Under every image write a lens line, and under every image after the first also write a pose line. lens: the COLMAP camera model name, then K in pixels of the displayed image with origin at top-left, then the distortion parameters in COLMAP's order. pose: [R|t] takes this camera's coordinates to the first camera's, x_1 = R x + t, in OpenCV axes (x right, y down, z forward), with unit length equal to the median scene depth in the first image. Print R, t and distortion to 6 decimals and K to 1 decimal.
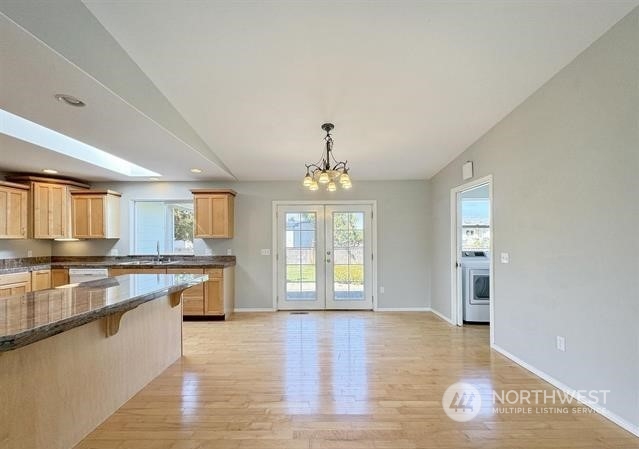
lens RADIAL K [[264.1, 0, 319.1], [0, 264.1, 238.3], [0, 0, 1]] dist [0.001496, 0.000236]
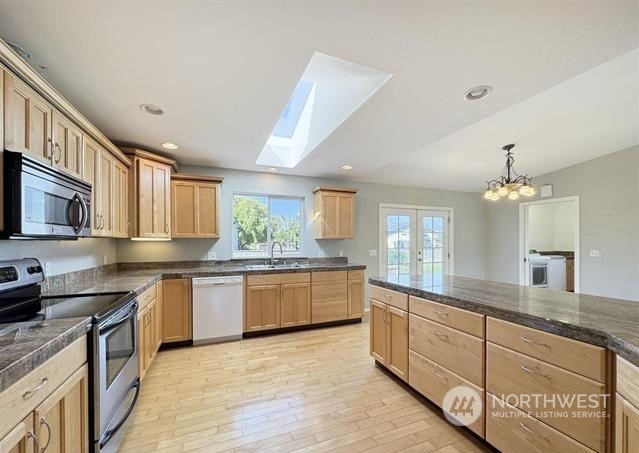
lens RADIAL K [[260.7, 0, 320.5], [0, 260.7, 241.2], [0, 0, 1]] dist [-0.002550, -0.000061]
pose [[0.923448, 0.003396, 0.383708, -0.798711], [-0.004260, 0.999990, 0.001401, 0.006808], [-0.383700, -0.002928, 0.923453, 0.151863]]
